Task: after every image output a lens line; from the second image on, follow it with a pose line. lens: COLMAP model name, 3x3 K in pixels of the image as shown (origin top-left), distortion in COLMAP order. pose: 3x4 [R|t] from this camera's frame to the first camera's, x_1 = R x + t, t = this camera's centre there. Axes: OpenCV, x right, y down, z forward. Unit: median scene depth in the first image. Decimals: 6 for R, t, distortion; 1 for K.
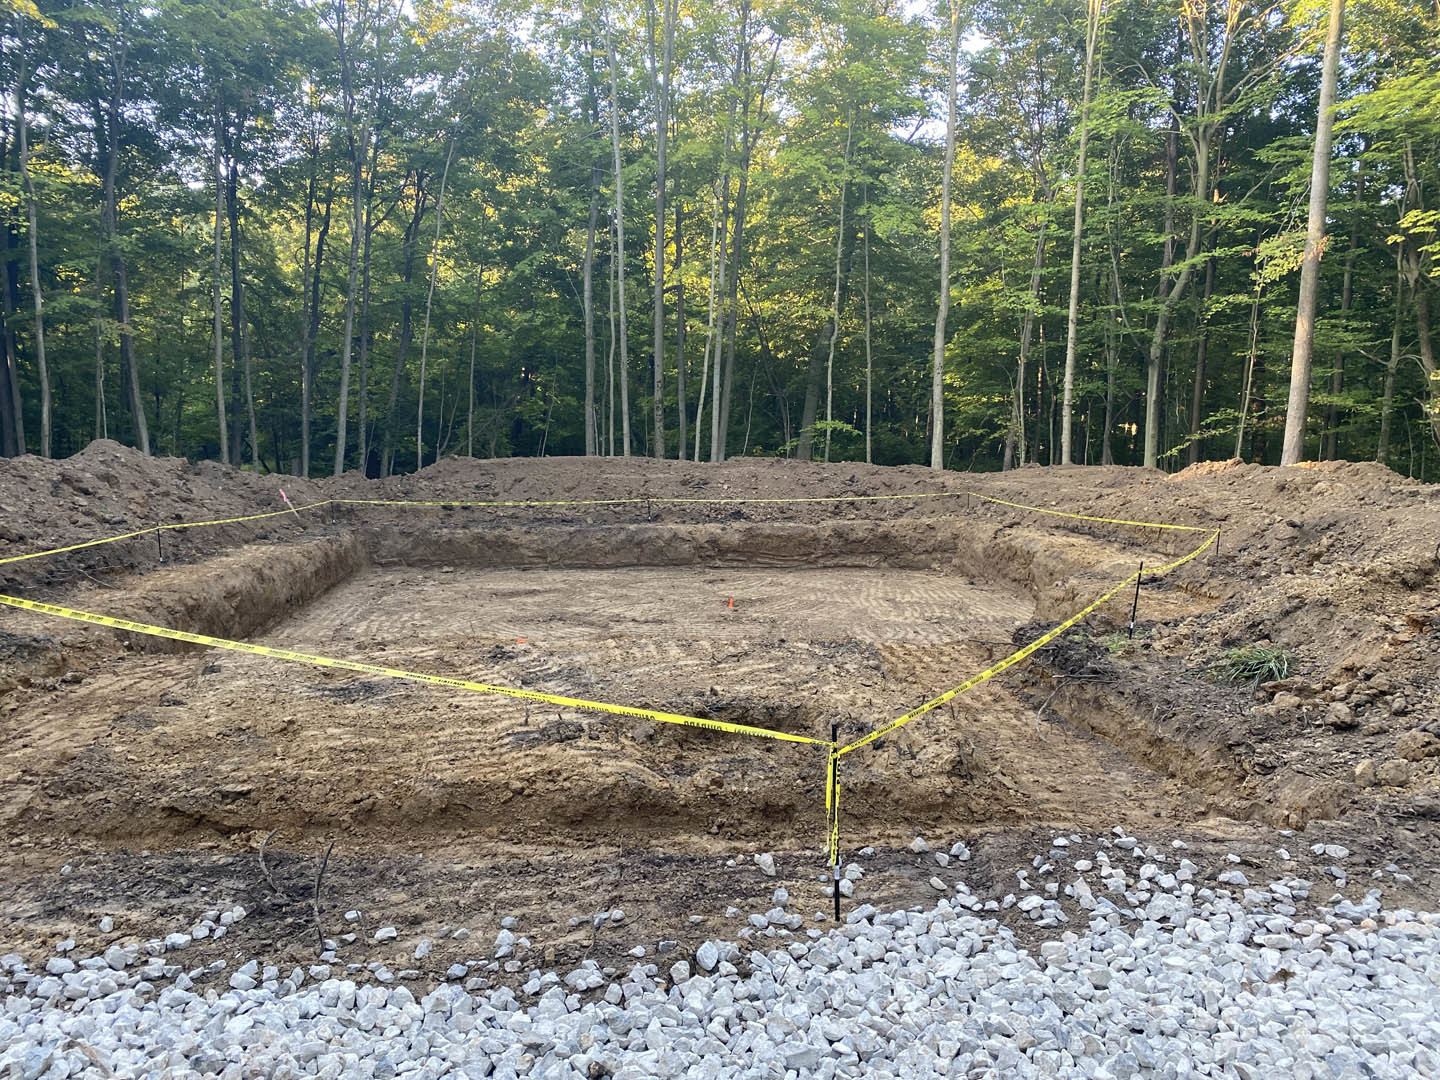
lens RADIAL K [[1093.9, 0, 720.0], [0, 1093.9, 540.0], [0, 0, 1]] dist [0.032948, -0.003877]
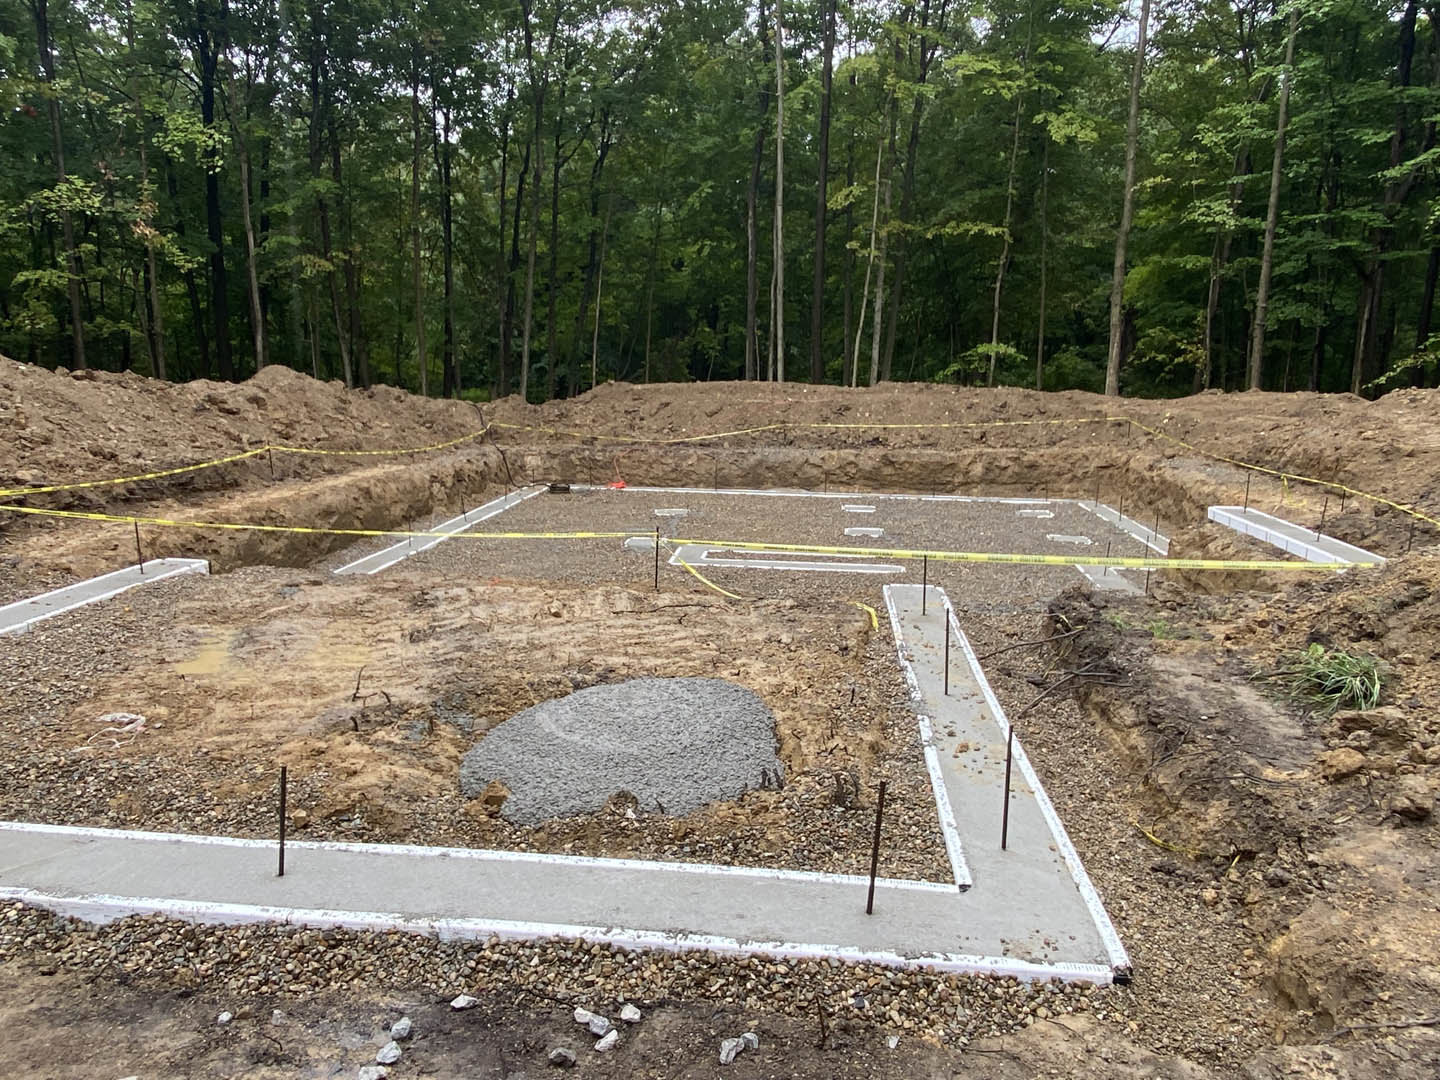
lens RADIAL K [[983.8, 0, 720.0], [0, 983.8, 540.0], [0, 0, 1]] dist [-0.000558, 0.000074]
pose [[0.974954, 0.037775, -0.219176, 0.070535], [-0.019764, 0.996287, 0.083798, -0.005215], [0.221528, -0.077368, 0.972080, 0.094731]]
